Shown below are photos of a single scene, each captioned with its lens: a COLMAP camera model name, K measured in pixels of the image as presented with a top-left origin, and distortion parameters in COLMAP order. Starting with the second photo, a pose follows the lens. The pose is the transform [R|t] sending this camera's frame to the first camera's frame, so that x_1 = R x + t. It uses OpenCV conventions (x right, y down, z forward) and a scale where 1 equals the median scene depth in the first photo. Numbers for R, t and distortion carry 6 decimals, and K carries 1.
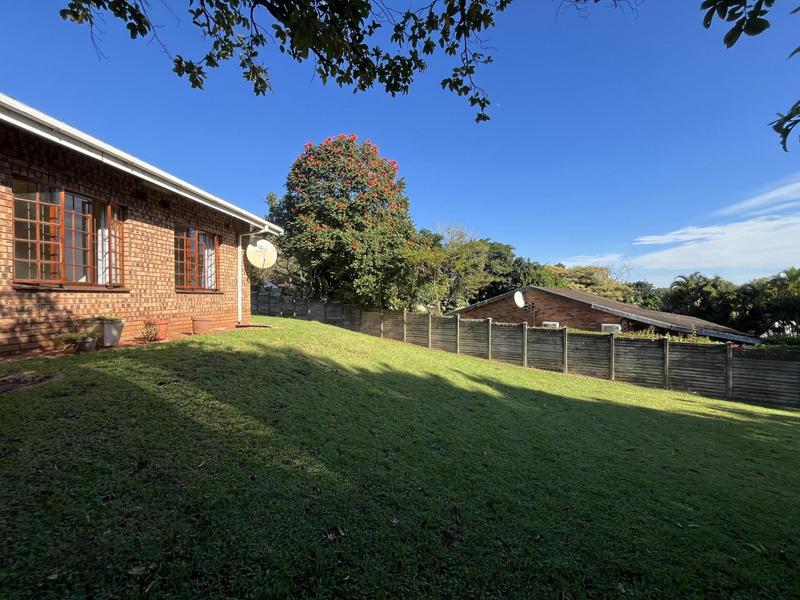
lens RADIAL K [[321.4, 0, 396.6], [0, 321.4, 301.8], [0, 0, 1]] dist [-0.001811, 0.000134]
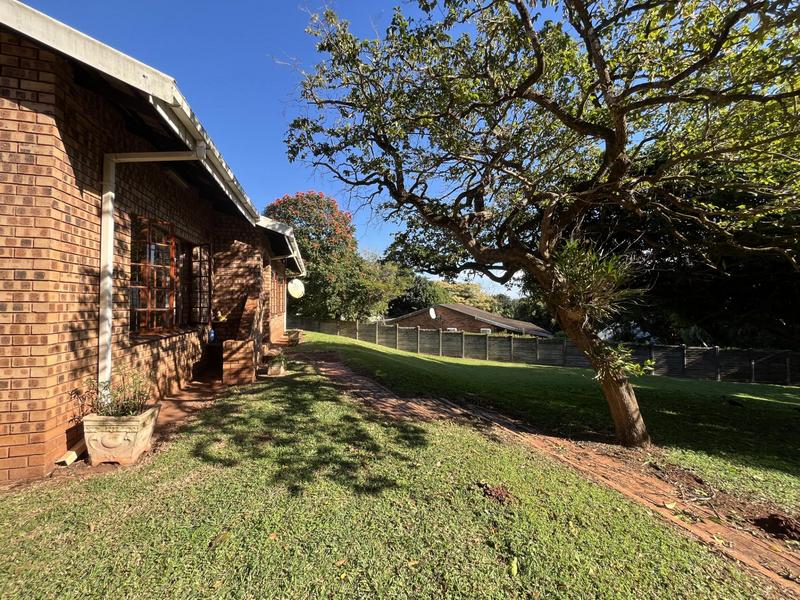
lens RADIAL K [[321.4, 0, 397.4], [0, 321.4, 302.8], [0, 0, 1]] dist [-0.001811, 0.000134]
pose [[0.944550, 0.005990, 0.328312, -0.449085], [0.000583, 0.999801, -0.019919, -0.044771], [-0.328366, 0.019005, 0.944359, -0.613217]]
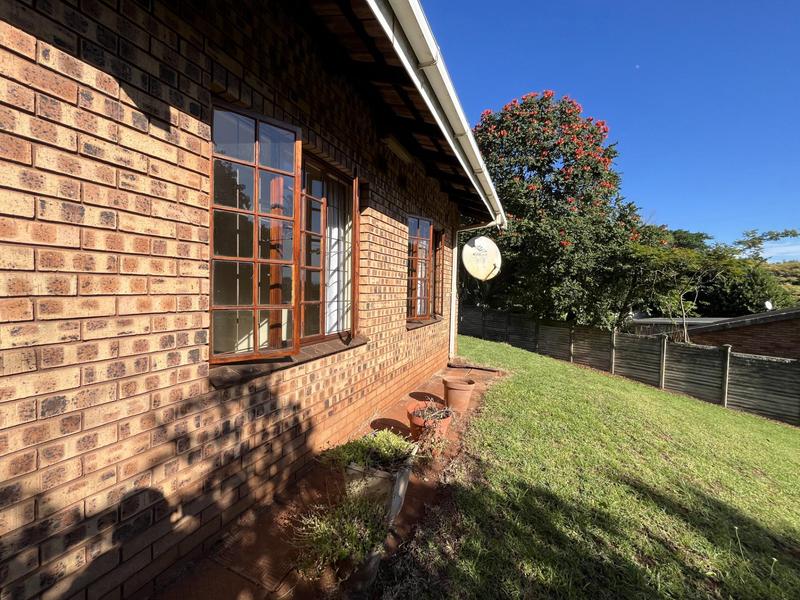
lens RADIAL K [[321.4, 0, 398.4], [0, 321.4, 300.6], [0, 0, 1]] dist [-0.001811, 0.000134]
pose [[0.951296, 0.035283, -0.306253, -0.362522], [-0.029568, 0.999292, 0.023282, -0.067564], [0.306857, -0.013092, 0.951665, 0.294510]]
